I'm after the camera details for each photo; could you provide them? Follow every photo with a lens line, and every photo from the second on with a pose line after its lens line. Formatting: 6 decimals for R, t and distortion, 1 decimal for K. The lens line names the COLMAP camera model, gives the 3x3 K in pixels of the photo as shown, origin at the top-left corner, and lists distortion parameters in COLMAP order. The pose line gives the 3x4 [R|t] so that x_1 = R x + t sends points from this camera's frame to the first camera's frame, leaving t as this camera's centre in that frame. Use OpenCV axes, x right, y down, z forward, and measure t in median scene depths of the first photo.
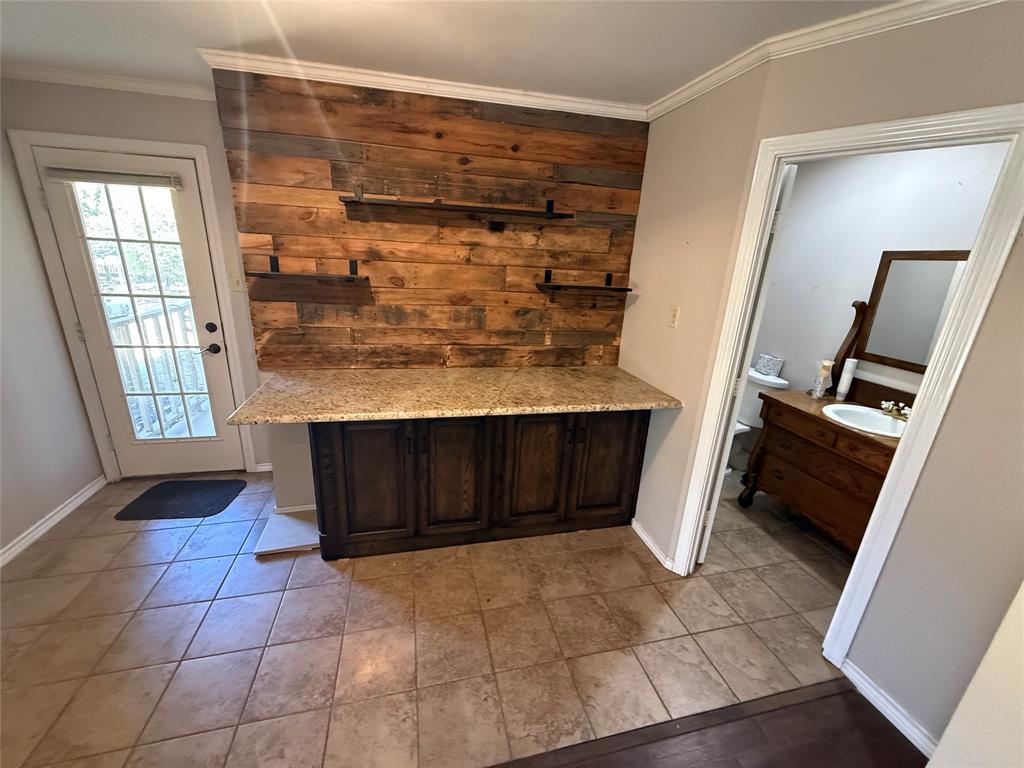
lens RADIAL K [[409.8, 0, 513.1], [0, 409.8, 383.4], [0, 0, 1]] dist [0.001441, -0.001066]
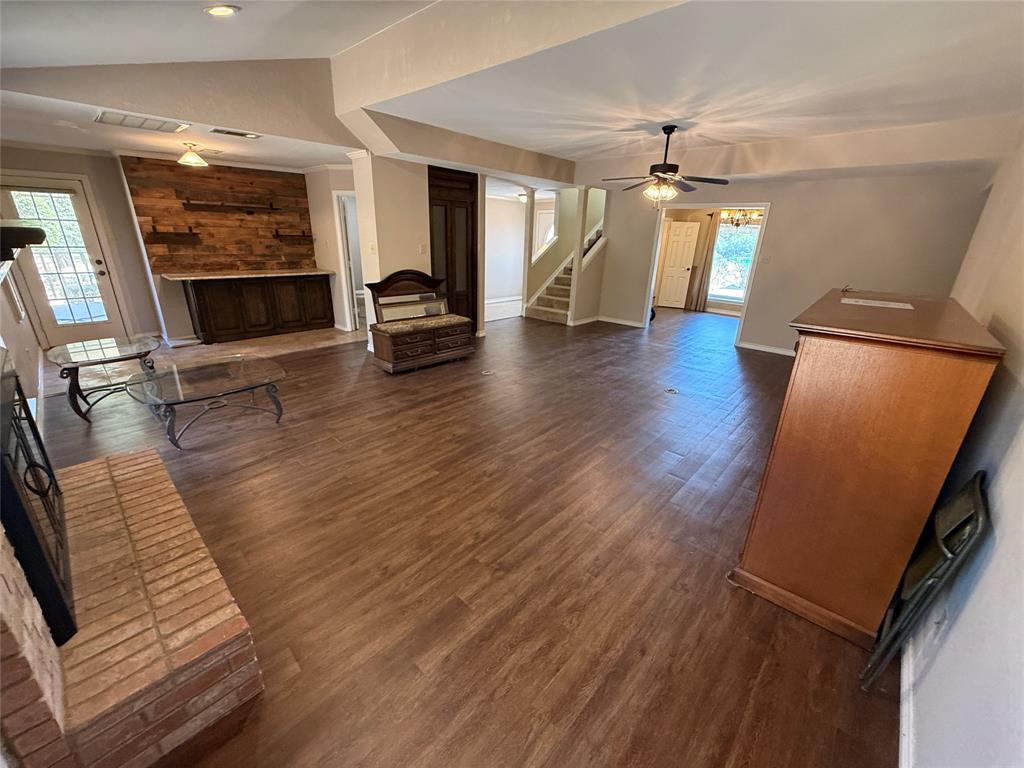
lens RADIAL K [[409.8, 0, 509.9], [0, 409.8, 385.1], [0, 0, 1]] dist [0.001441, -0.001066]
pose [[0.841937, -0.210482, 0.496829, -0.176131], [0.175302, 0.977531, 0.117061, 0.678673], [-0.510305, -0.011463, 0.859917, -2.113088]]
